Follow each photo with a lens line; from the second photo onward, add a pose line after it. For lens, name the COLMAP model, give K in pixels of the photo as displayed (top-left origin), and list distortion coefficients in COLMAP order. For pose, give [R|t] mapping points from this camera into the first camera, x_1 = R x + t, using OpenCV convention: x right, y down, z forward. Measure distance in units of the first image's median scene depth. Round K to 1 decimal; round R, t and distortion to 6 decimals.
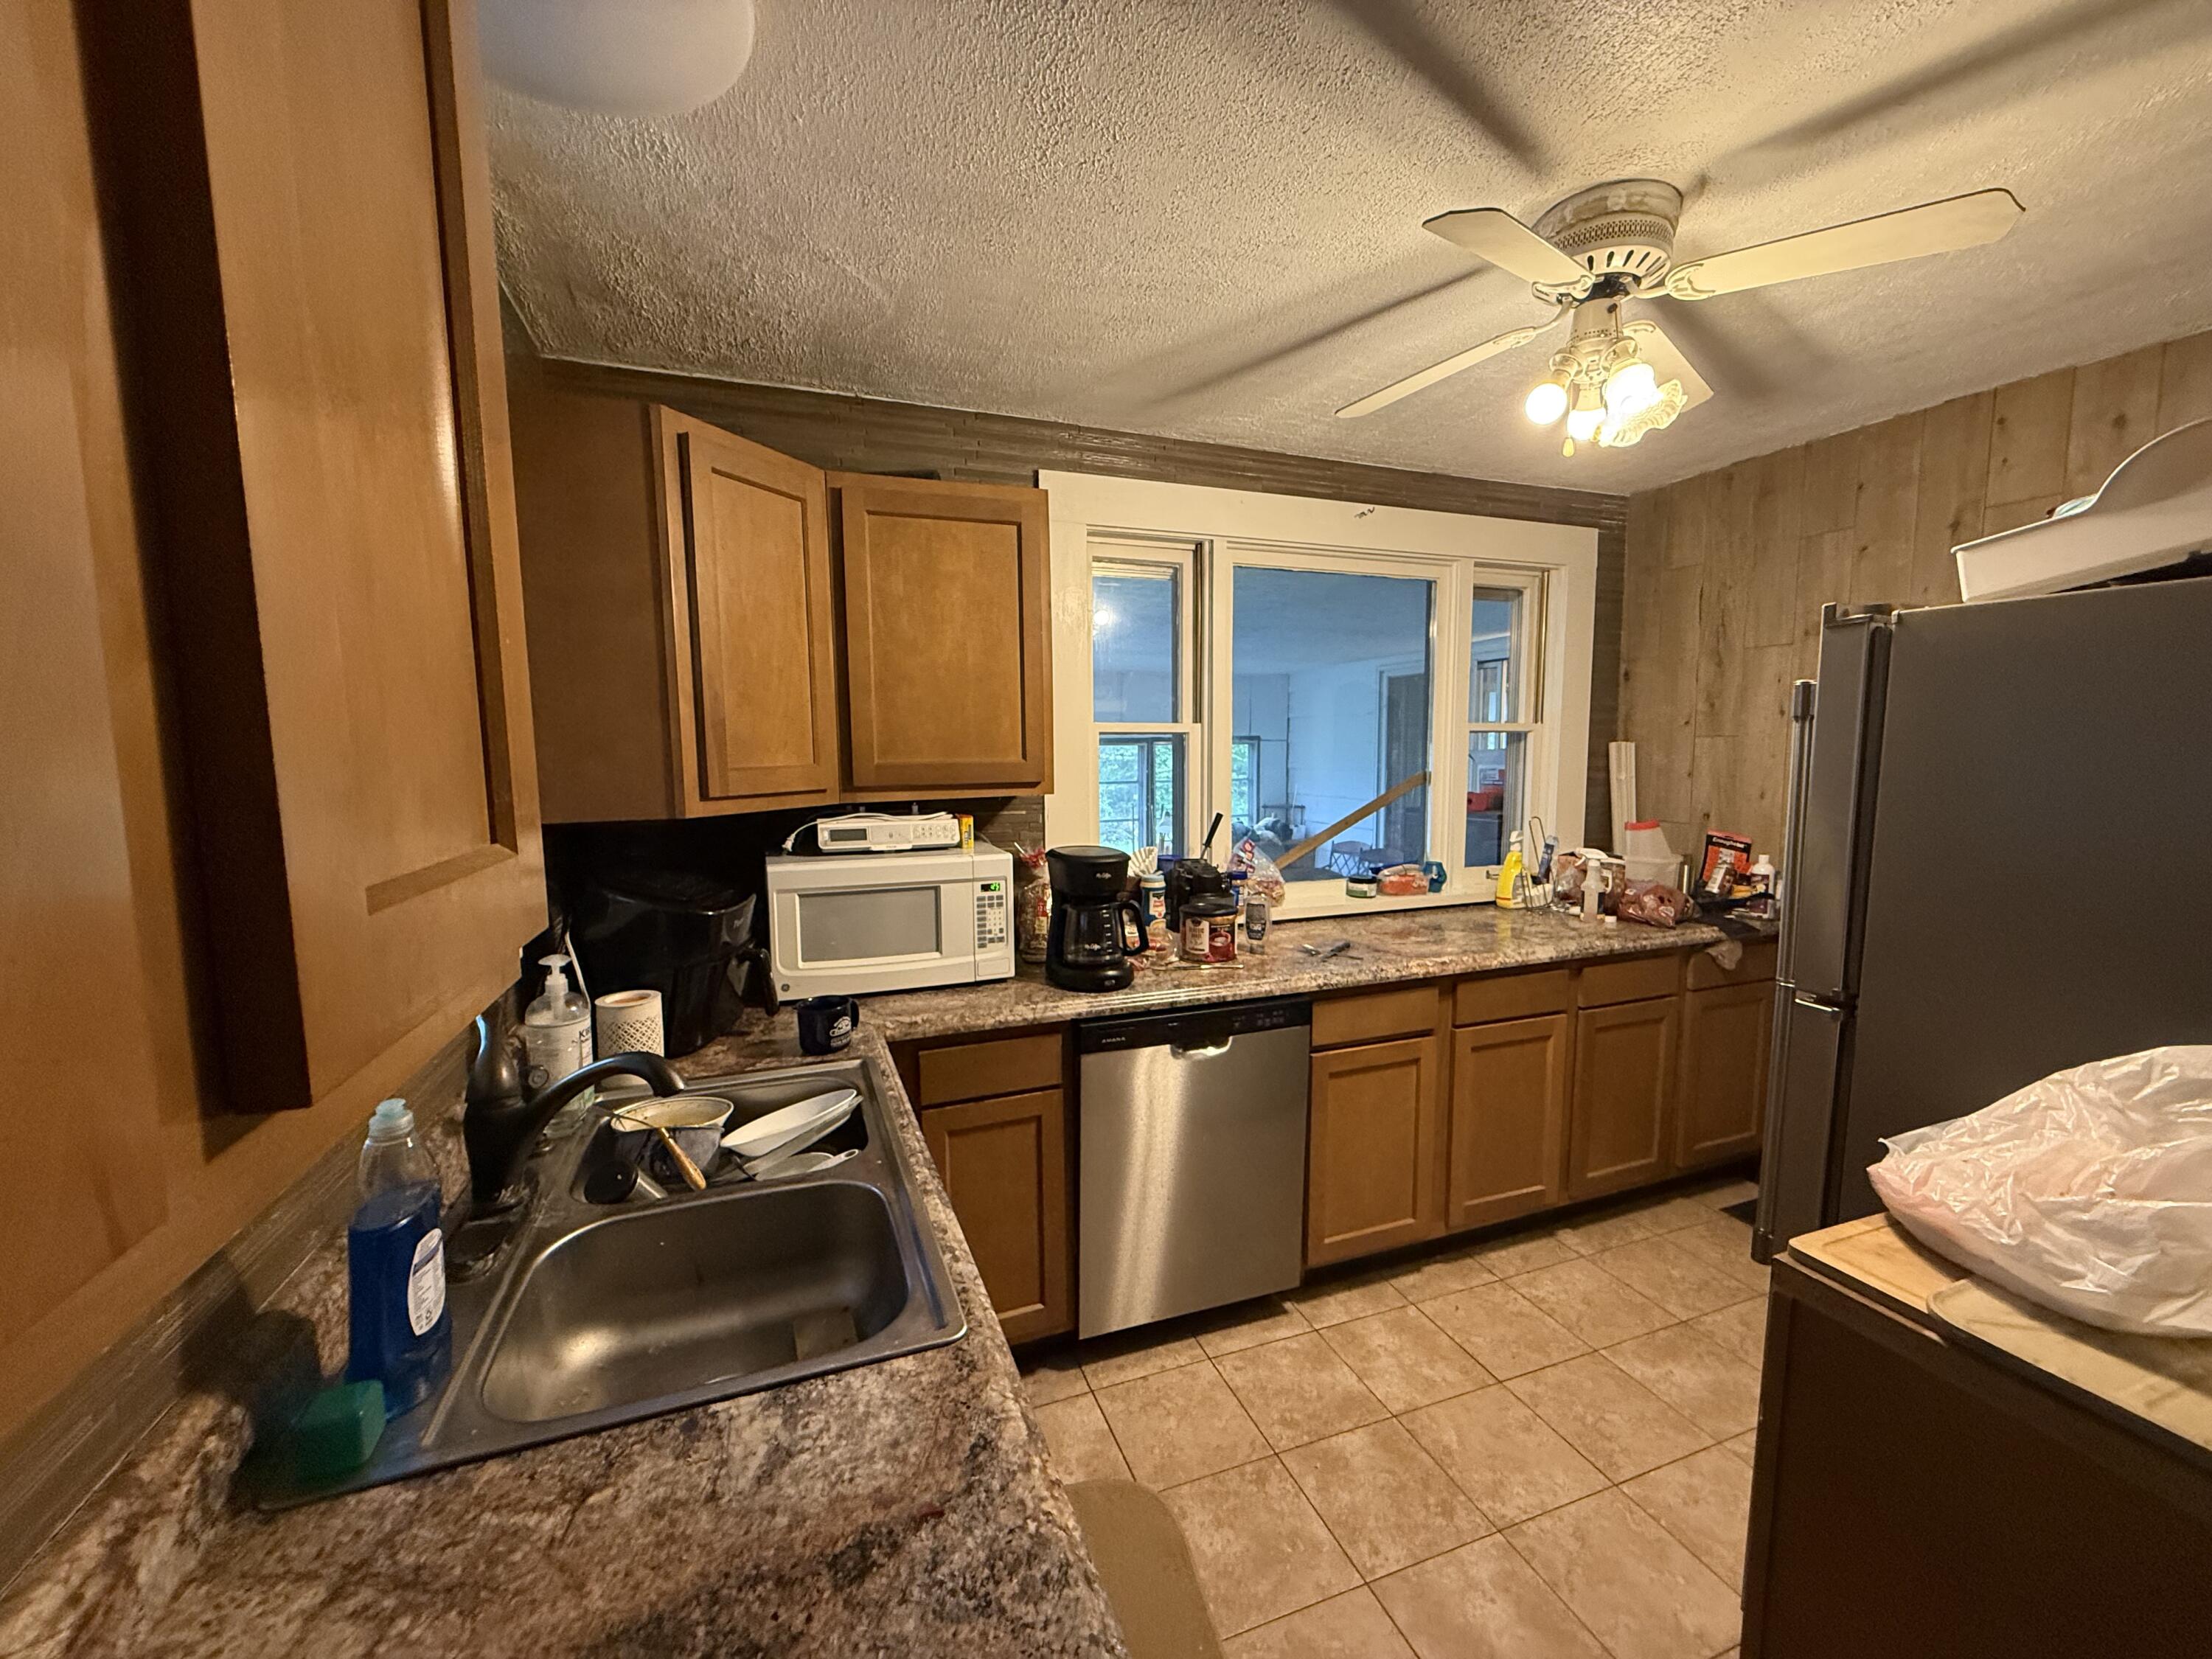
lens RADIAL K [[872.6, 0, 1106.4], [0, 872.6, 829.9], [0, 0, 1]] dist [-0.003152, -0.000635]
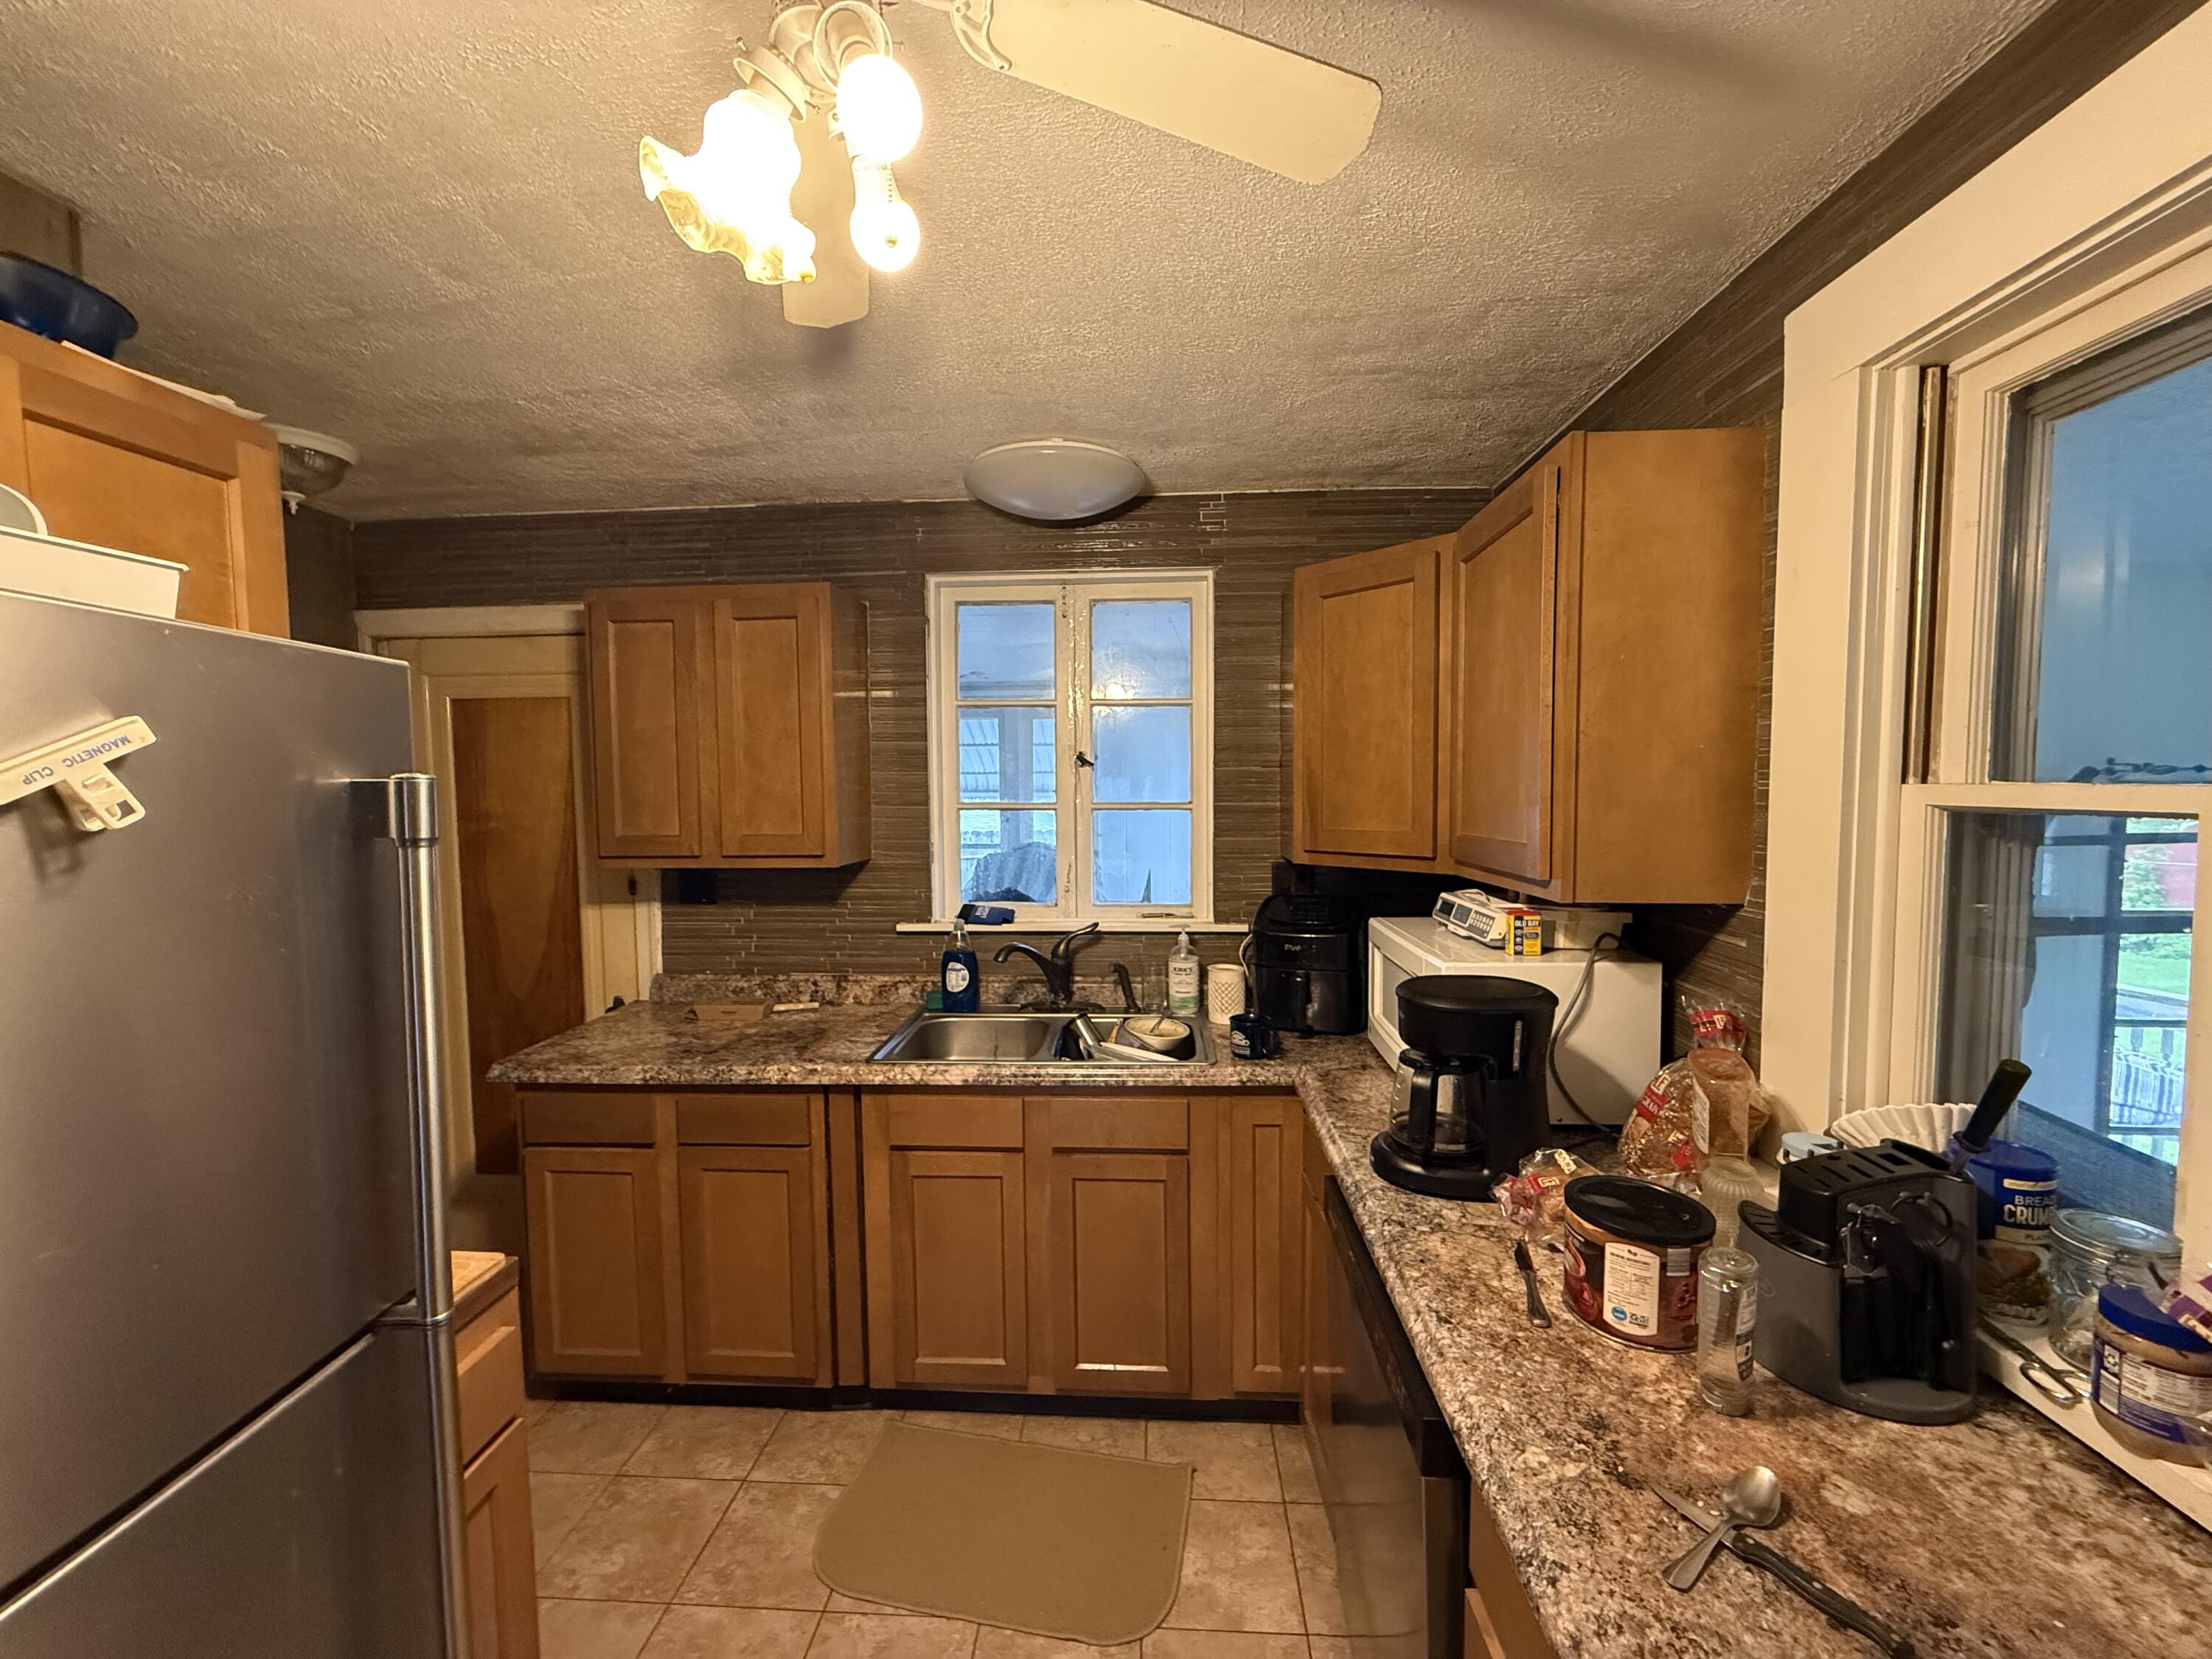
lens RADIAL K [[872.6, 0, 1108.2], [0, 872.6, 836.3], [0, 0, 1]] dist [-0.003152, -0.000635]
pose [[-0.405795, 0.065280, -0.911630, 0.807684], [-0.078729, 0.991242, 0.106026, -0.163196], [0.910567, 0.114797, -0.397101, 1.170468]]
